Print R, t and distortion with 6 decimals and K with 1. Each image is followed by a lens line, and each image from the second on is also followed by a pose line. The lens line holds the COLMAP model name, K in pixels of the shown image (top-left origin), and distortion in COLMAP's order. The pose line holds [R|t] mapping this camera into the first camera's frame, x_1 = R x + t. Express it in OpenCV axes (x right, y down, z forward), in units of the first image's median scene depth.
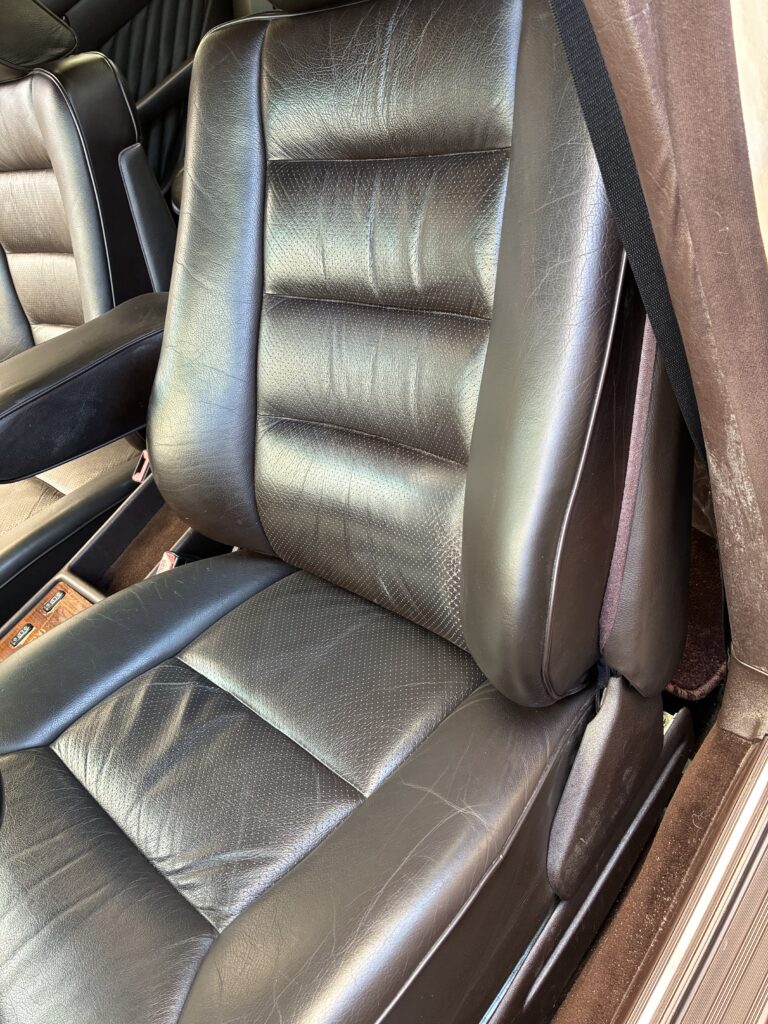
lens RADIAL K [[777.6, 0, 386.2], [0, 777.6, 513.5], [0, 0, 1]] dist [-0.023871, 0.007001]
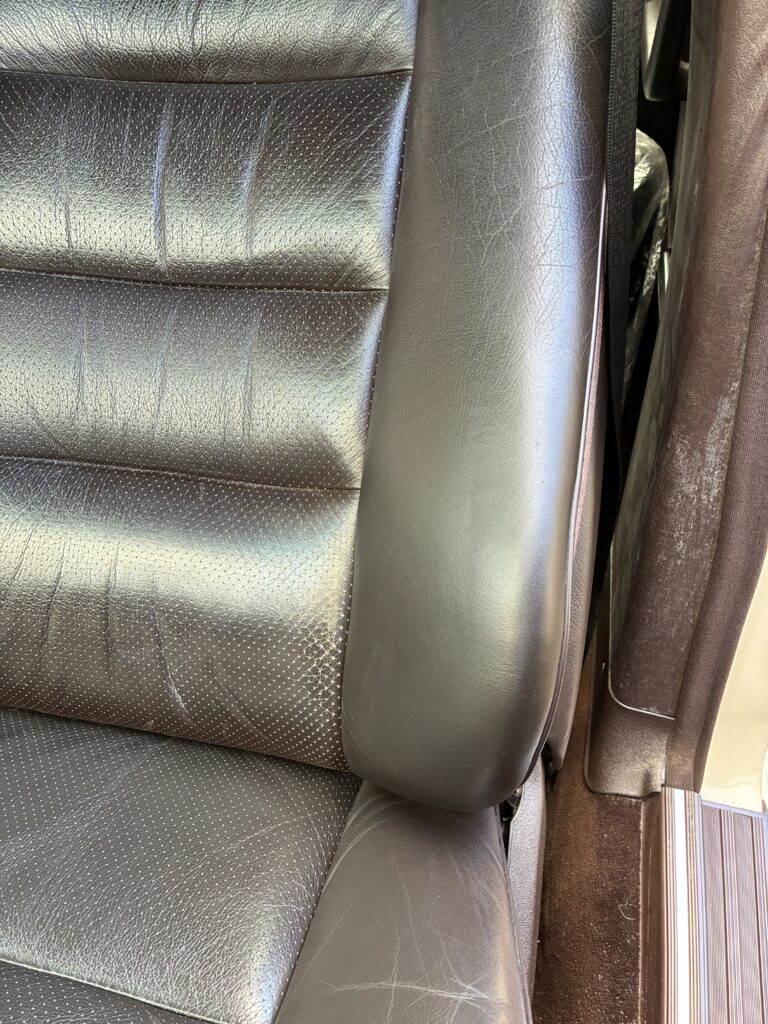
lens RADIAL K [[777.6, 0, 384.4], [0, 777.6, 516.4], [0, 0, 1]] dist [-0.023871, 0.007001]
pose [[0.826862, -0.022139, 0.561968, -0.257314], [0.120487, 0.982998, -0.138555, 0.064591], [-0.549346, 0.182275, 0.815472, 0.380315]]
